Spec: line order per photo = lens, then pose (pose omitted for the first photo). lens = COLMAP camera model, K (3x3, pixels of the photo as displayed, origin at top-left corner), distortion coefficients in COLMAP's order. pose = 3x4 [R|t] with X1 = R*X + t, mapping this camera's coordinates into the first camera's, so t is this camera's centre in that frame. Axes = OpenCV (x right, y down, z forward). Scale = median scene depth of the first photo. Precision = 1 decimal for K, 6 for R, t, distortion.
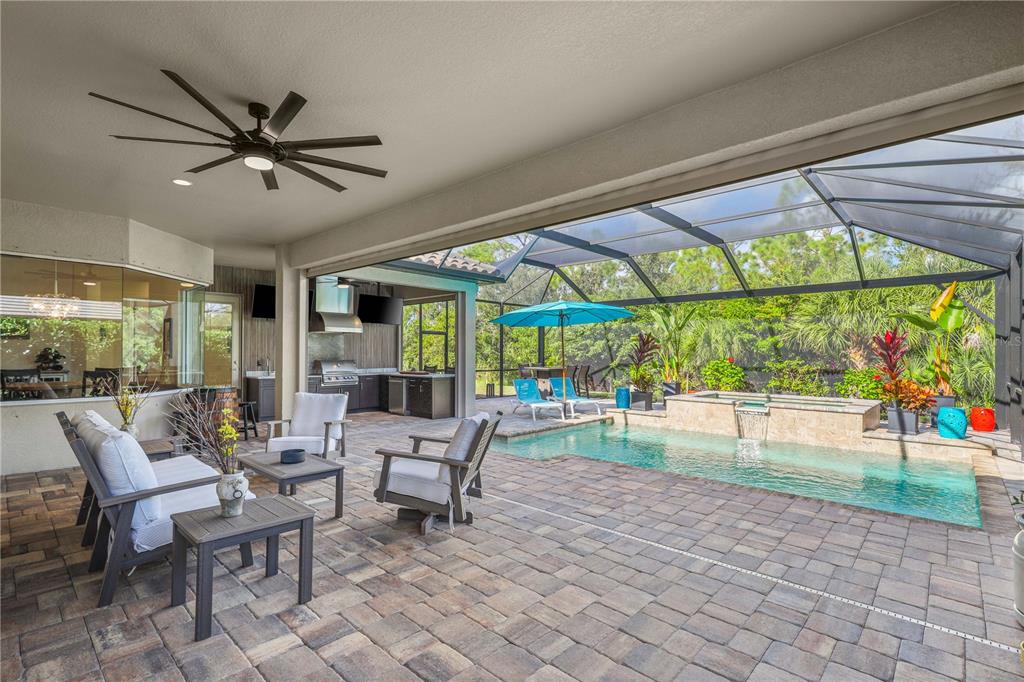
lens RADIAL K [[476.2, 0, 512.1], [0, 476.2, 350.3], [0, 0, 1]] dist [0.003322, 0.000778]
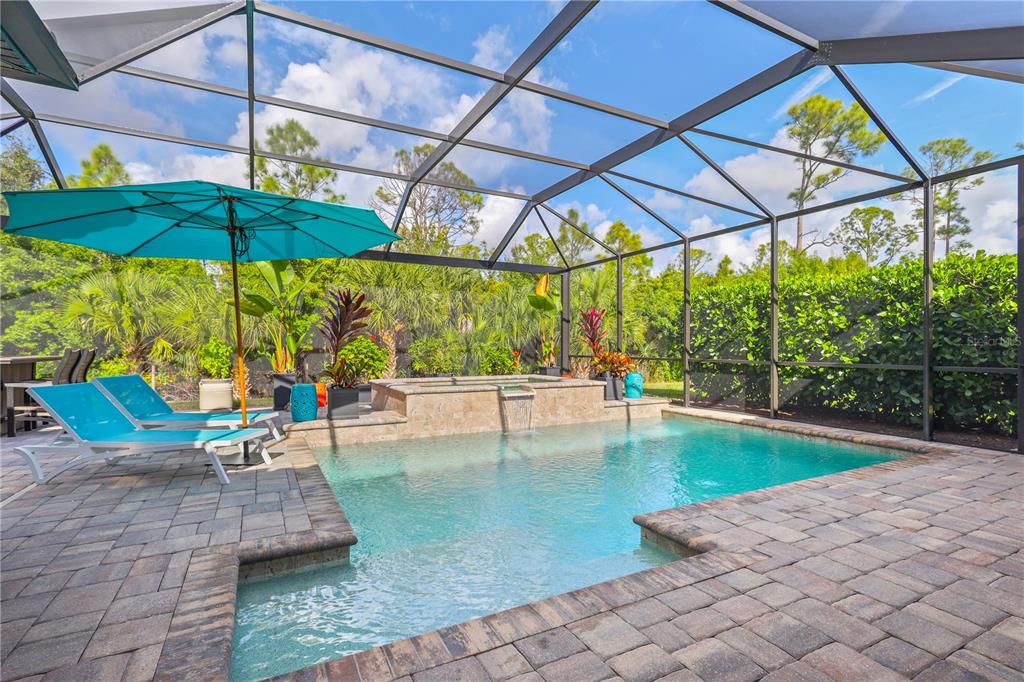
lens RADIAL K [[480.9, 0, 512.3], [0, 480.9, 345.1], [0, 0, 1]] dist [0.000733, 0.000323]
pose [[0.326718, -0.001598, 0.945121, -0.233380], [-0.003225, 0.999991, 0.002806, 0.032143], [-0.945116, -0.003965, 0.326710, 0.620132]]
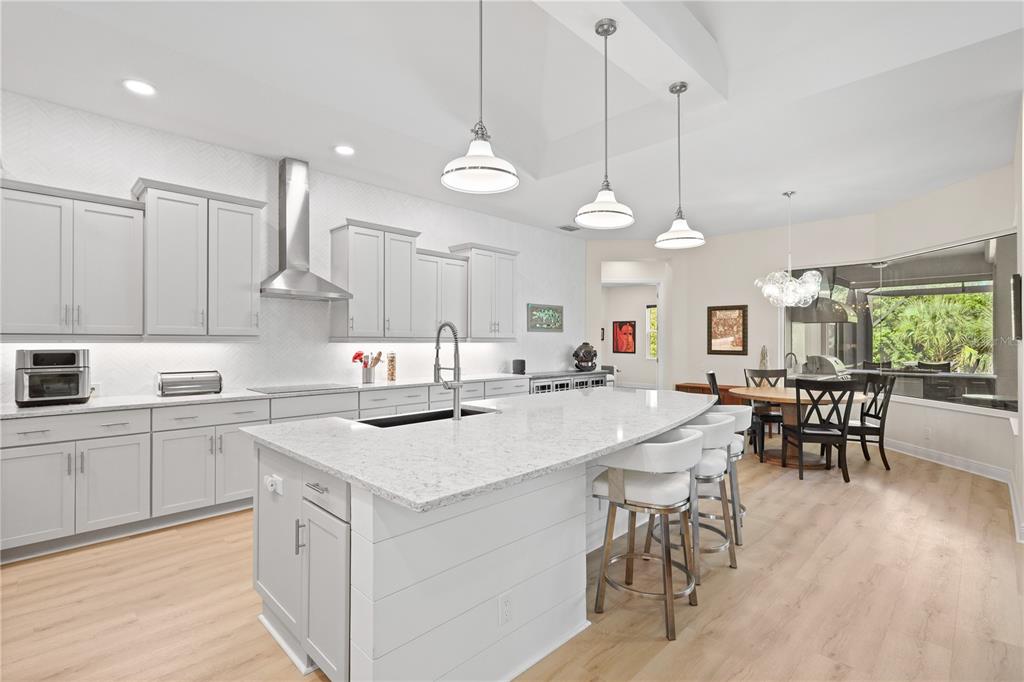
lens RADIAL K [[477.9, 0, 511.2], [0, 477.9, 338.3], [0, 0, 1]] dist [0.001423, 0.000072]
pose [[0.999433, 0.000638, -0.033671, -0.921796], [-0.000739, 0.999995, -0.002967, -0.005445], [0.033669, 0.002990, 0.999429, 0.159700]]
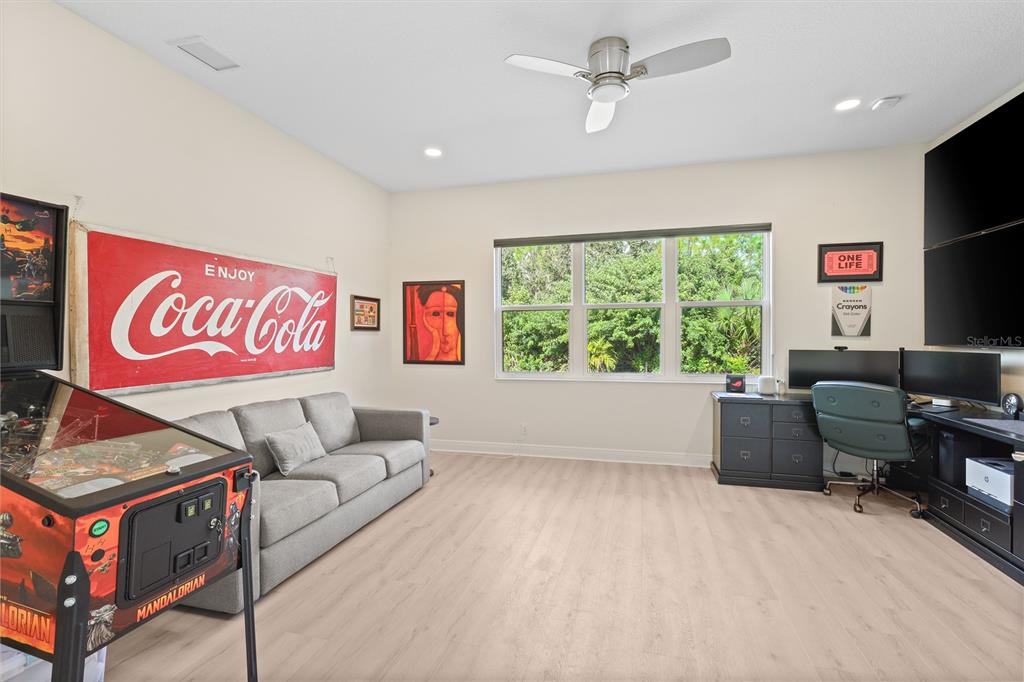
lens RADIAL K [[472.3, 0, 512.0], [0, 472.3, 341.0], [0, 0, 1]] dist [-0.001247, -0.000091]
pose [[0.888125, -0.013040, 0.459417, -0.809403], [0.005842, 0.999837, 0.017087, -0.001370], [-0.459565, -0.012491, 0.888056, 1.018063]]
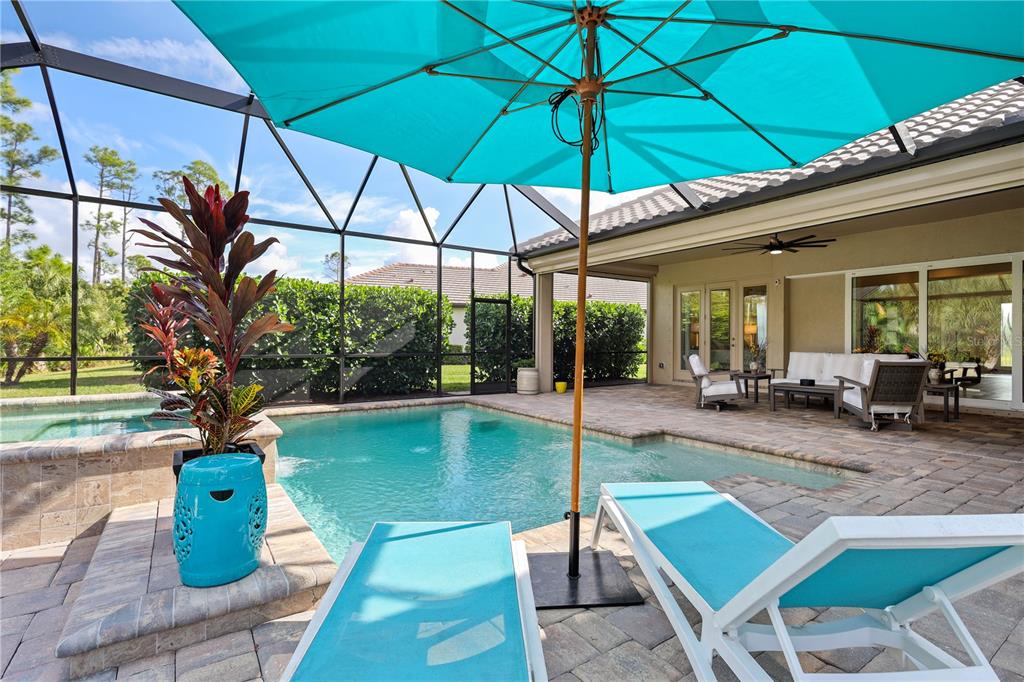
lens RADIAL K [[477.9, 0, 511.2], [0, 477.9, 338.3], [0, 0, 1]] dist [0.001423, 0.000072]
pose [[-0.977138, -0.004129, 0.212567, 0.075671], [-0.005739, 0.999959, -0.006955, 0.033725], [-0.212530, -0.008016, -0.977122, 1.182204]]
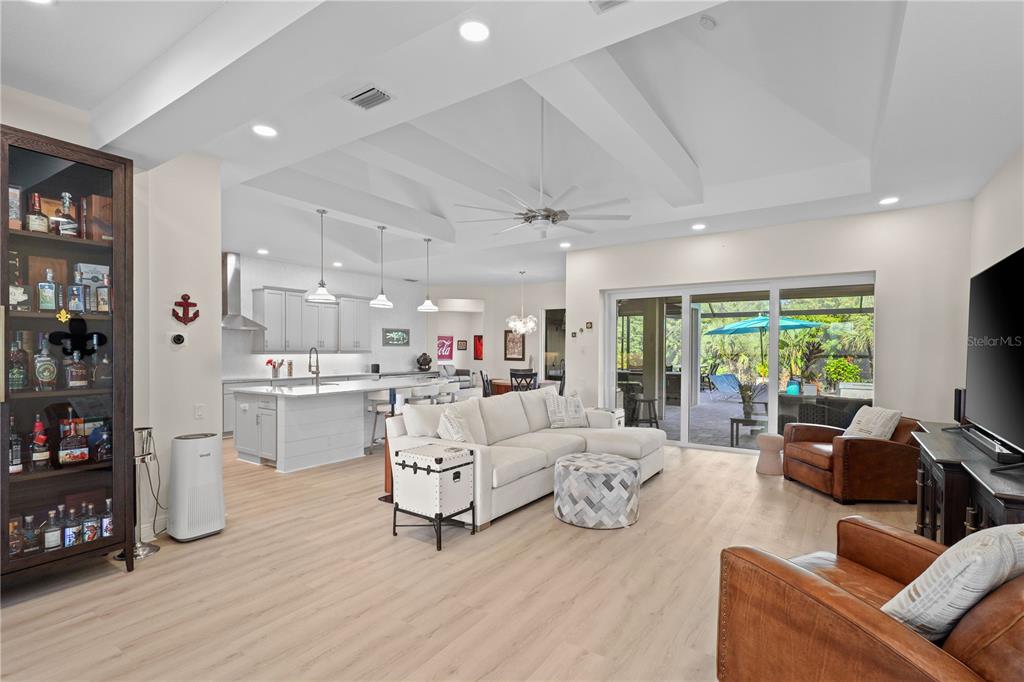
lens RADIAL K [[484.0, 0, 515.9], [0, 484.0, 354.0], [0, 0, 1]] dist [0.001718, 0.000037]
pose [[0.987776, 0.001171, 0.155877, -0.802218], [-0.003562, 0.999880, 0.015067, -0.016541], [-0.155840, -0.015438, 0.987662, -0.253781]]
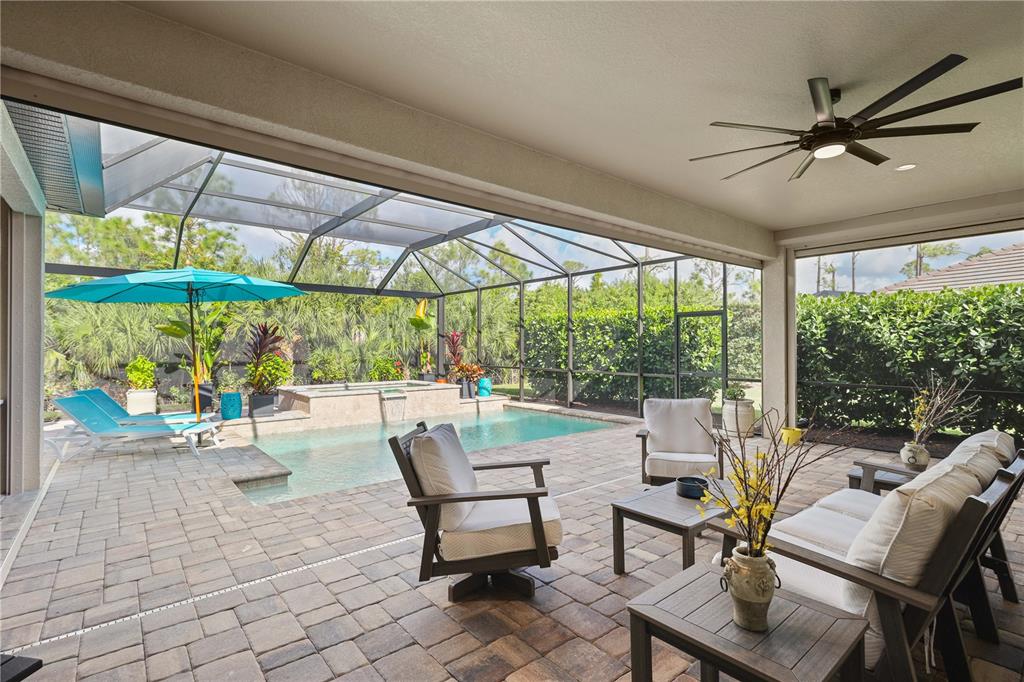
lens RADIAL K [[477.9, 0, 511.2], [0, 477.9, 338.3], [0, 0, 1]] dist [0.001423, 0.000072]
pose [[0.127615, 0.012203, 0.991749, -0.500441], [-0.001465, 0.999926, -0.012115, 0.000604], [-0.991823, 0.000094, 0.127623, 0.483004]]
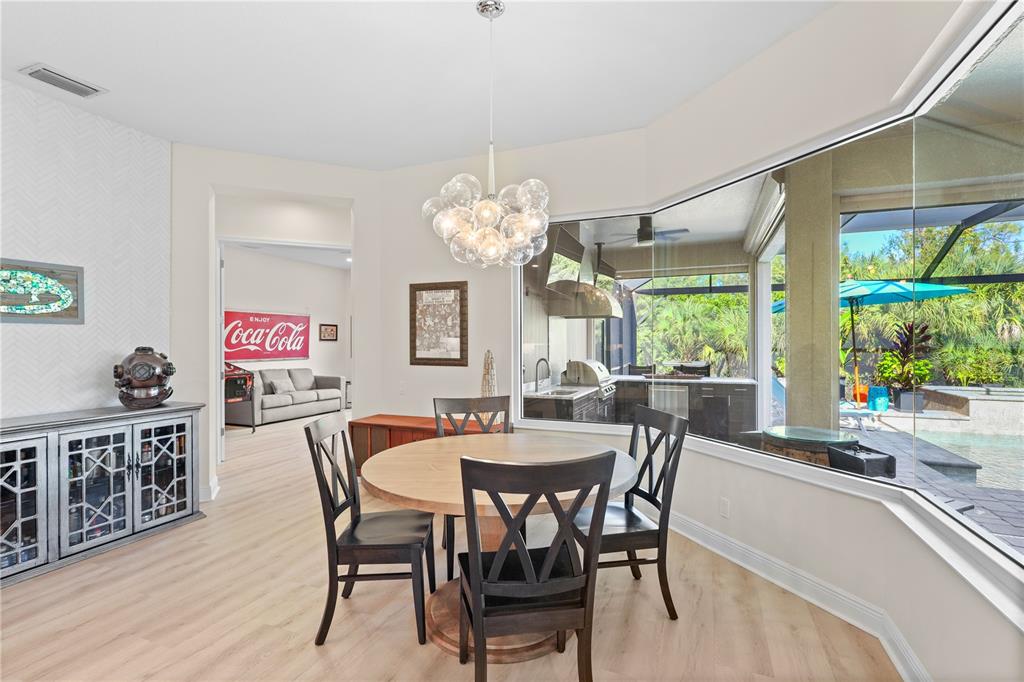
lens RADIAL K [[474.8, 0, 512.0], [0, 474.8, 341.0], [0, 0, 1]] dist [0.000315, -0.000317]
pose [[0.936013, -0.002592, 0.351957, -0.712734], [0.001847, 0.999995, 0.002453, -0.005787], [-0.351961, -0.001646, 0.936013, 0.465493]]
